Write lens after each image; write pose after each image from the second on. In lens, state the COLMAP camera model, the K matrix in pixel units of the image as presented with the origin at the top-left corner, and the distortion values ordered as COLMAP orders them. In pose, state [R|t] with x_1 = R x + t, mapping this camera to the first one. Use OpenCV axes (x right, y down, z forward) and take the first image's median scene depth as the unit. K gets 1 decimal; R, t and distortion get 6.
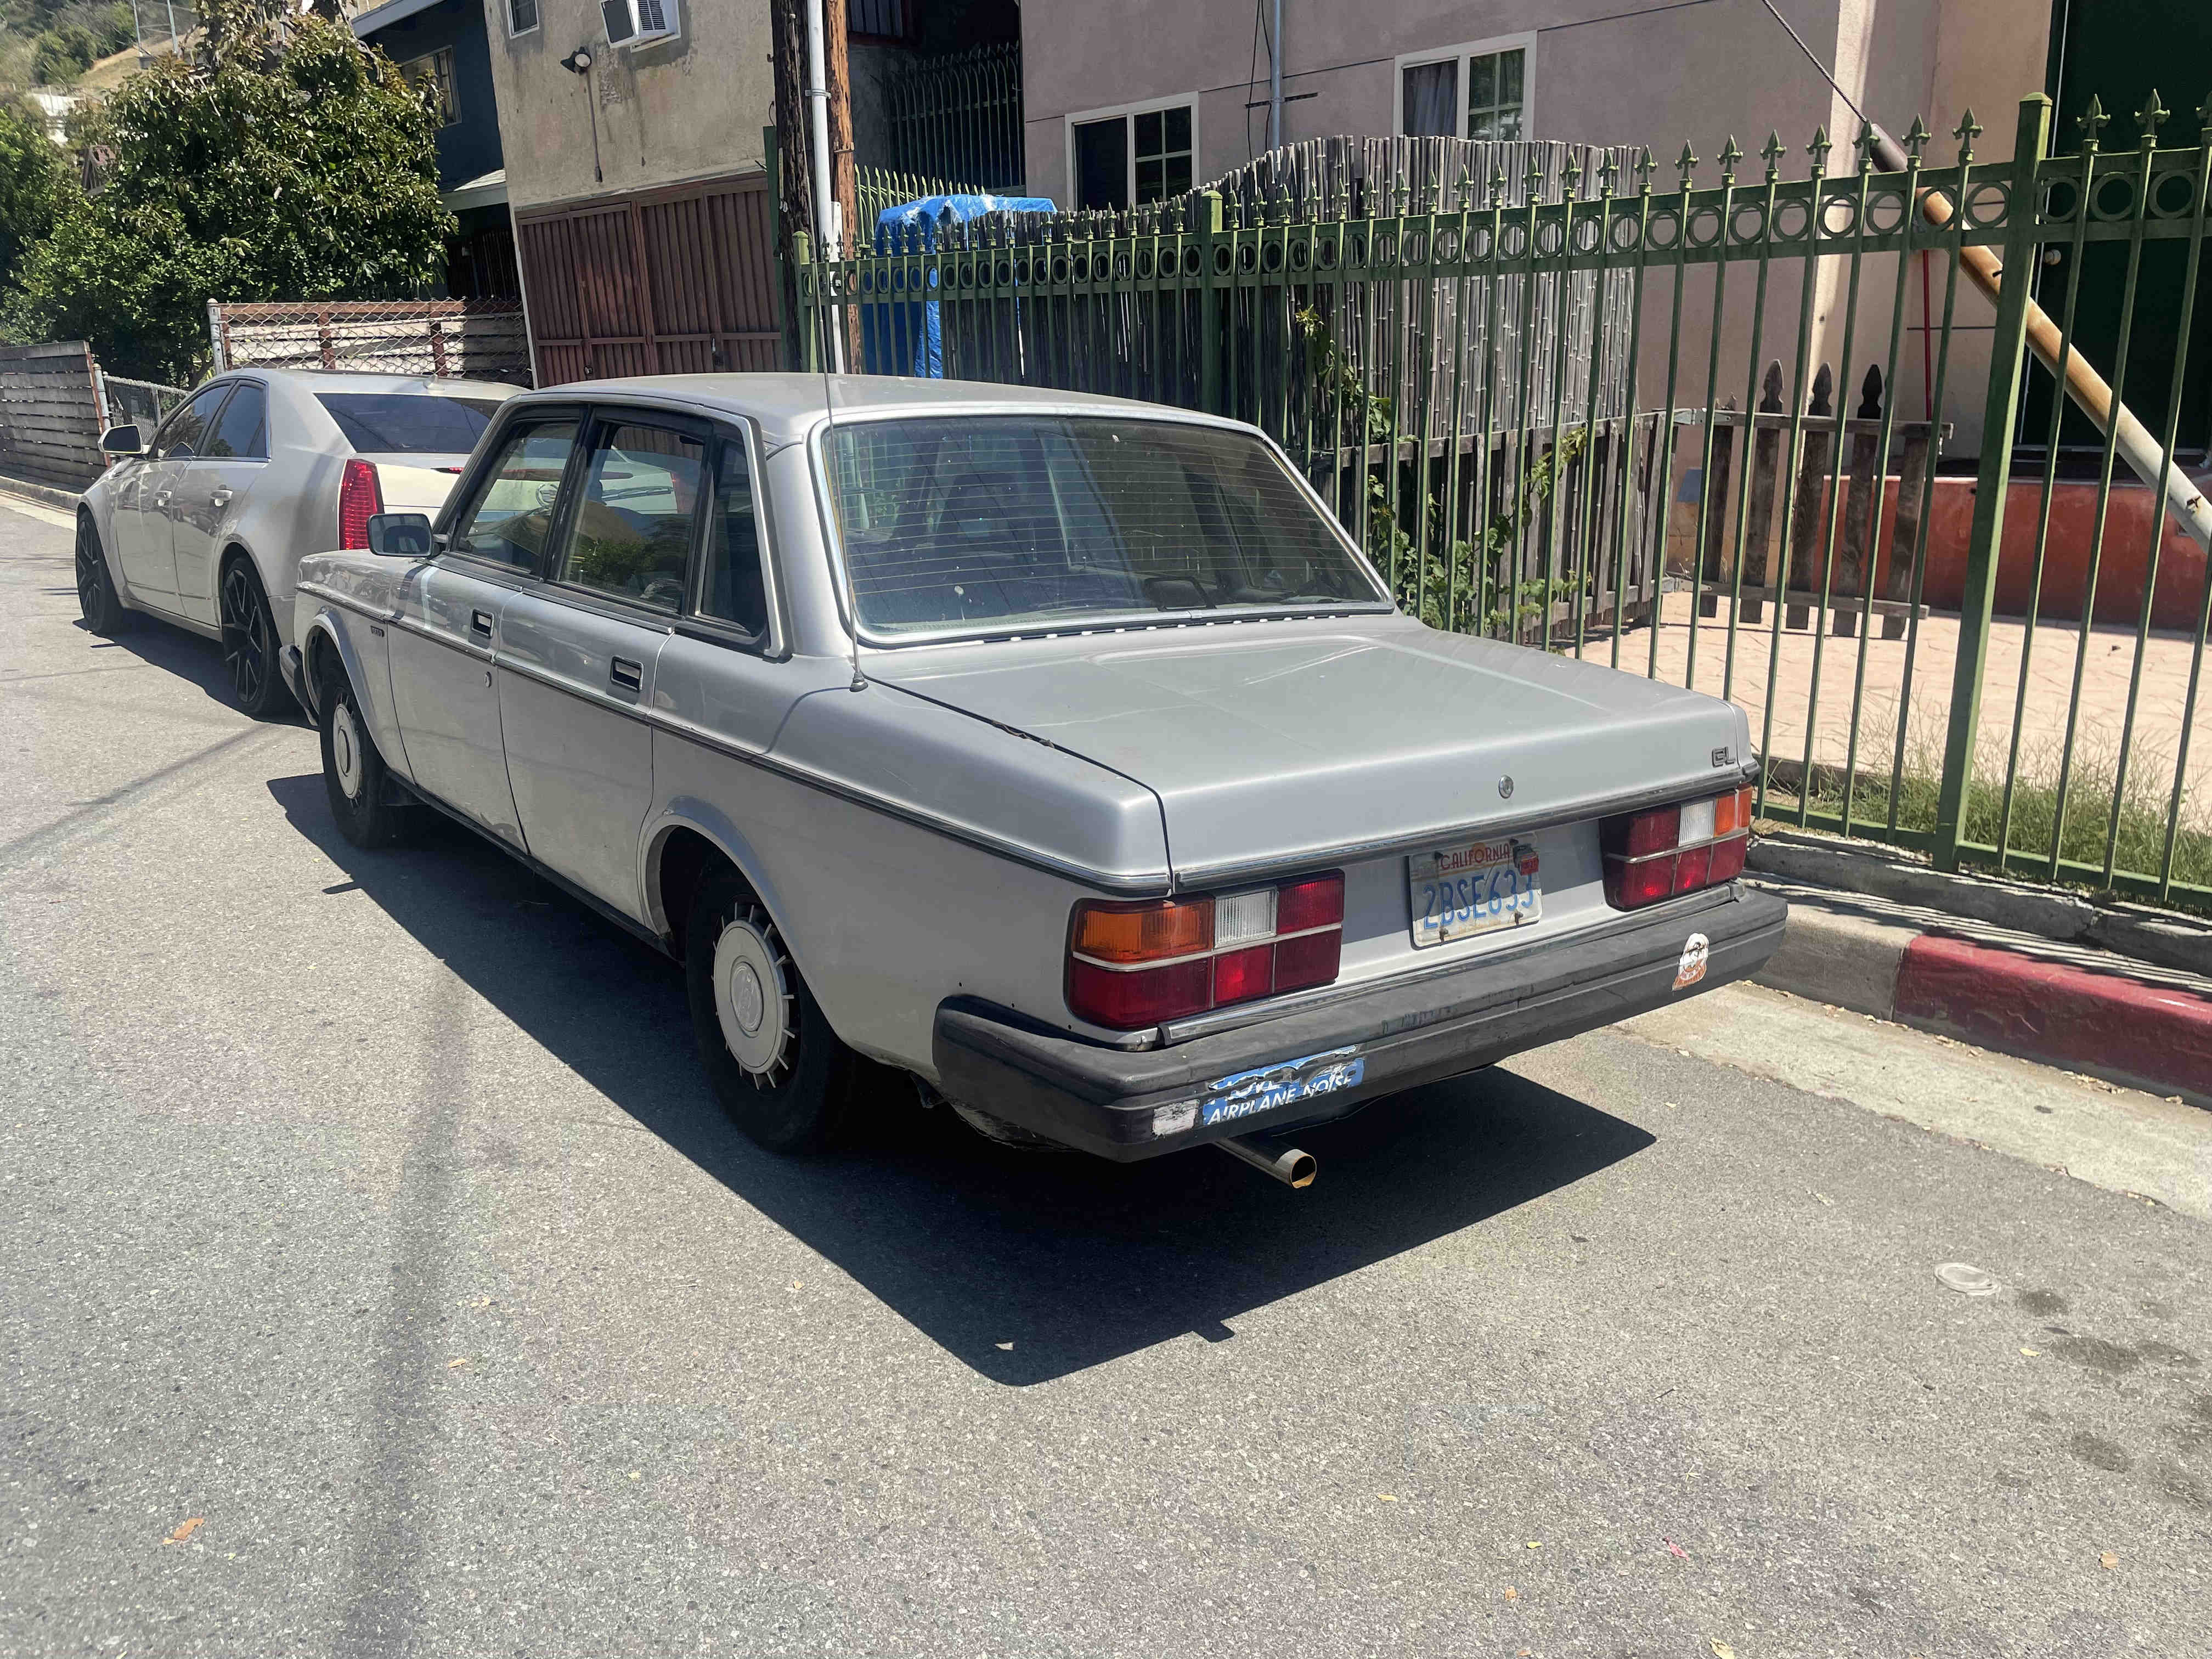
lens RADIAL K [[1686.9, 0, 1106.0], [0, 1686.9, 829.5], [0, 0, 1]] dist [0.077215, -0.004872]
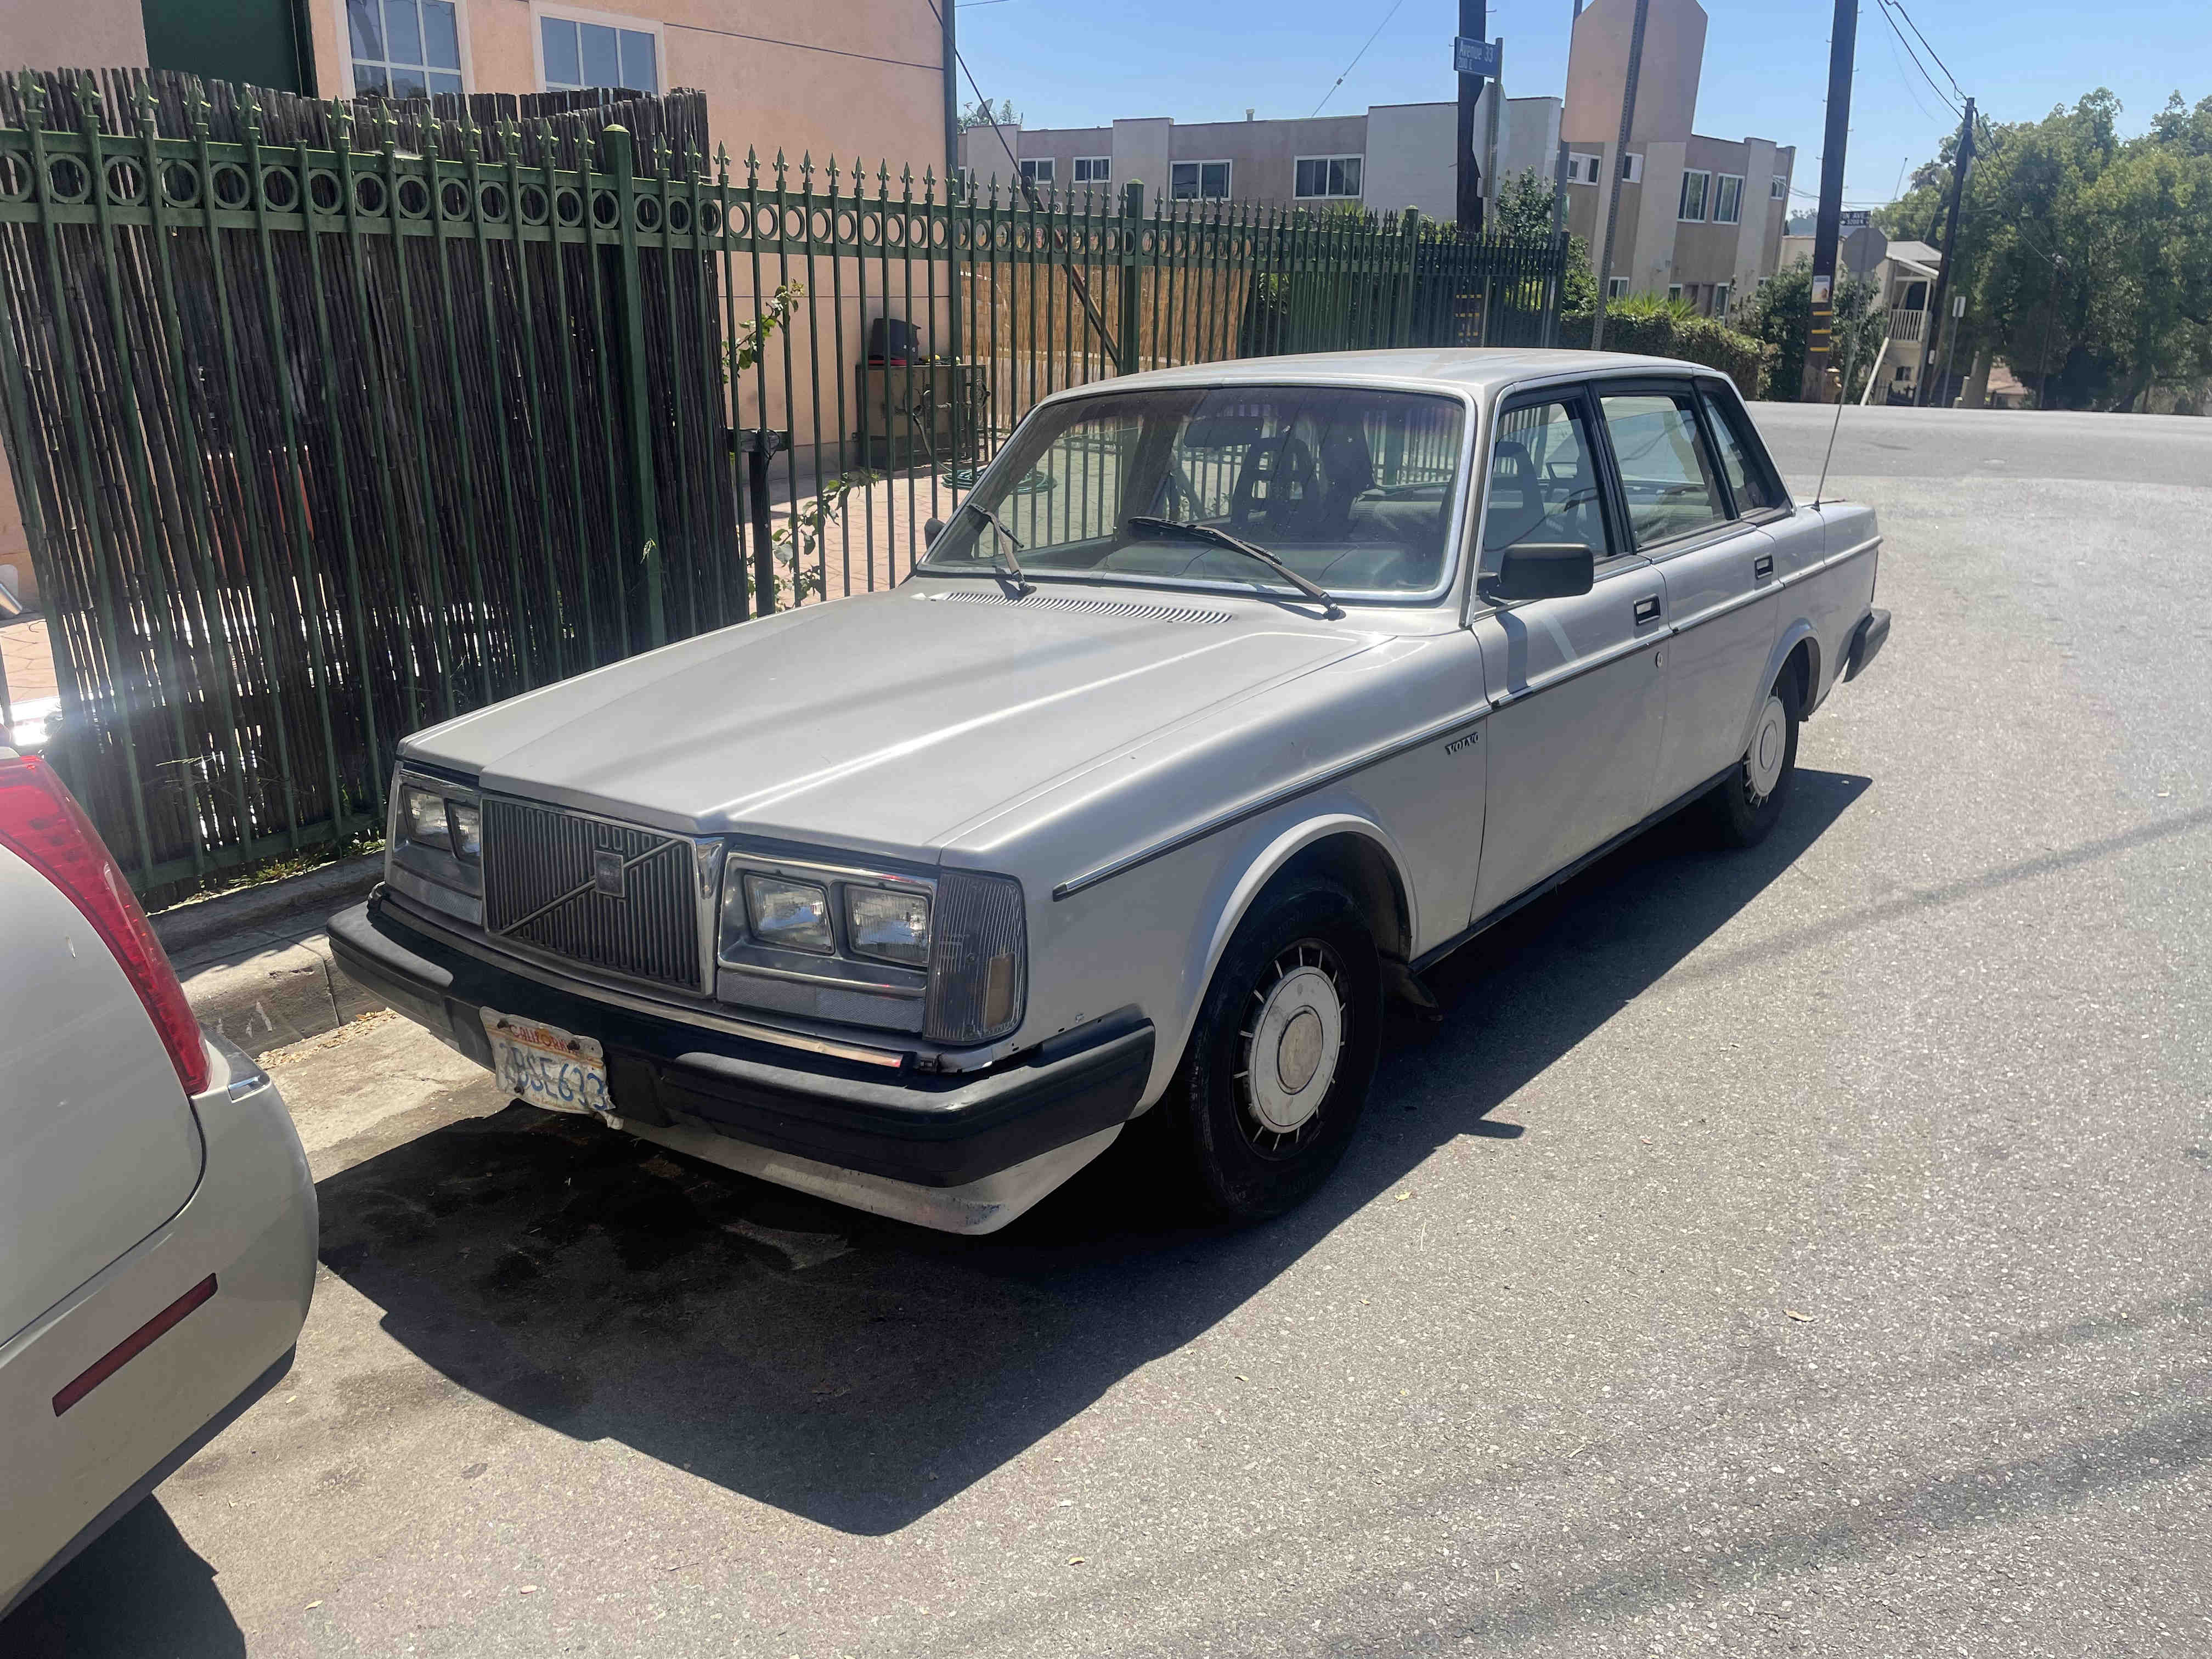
lens RADIAL K [[1686.9, 0, 1106.0], [0, 1686.9, 829.5], [0, 0, 1]] dist [0.077215, -0.004872]
pose [[-0.269814, -0.264278, 0.925936, -1.262922], [0.260406, 0.905742, 0.334396, -0.427484], [-0.927032, 0.331344, -0.175562, 1.553166]]
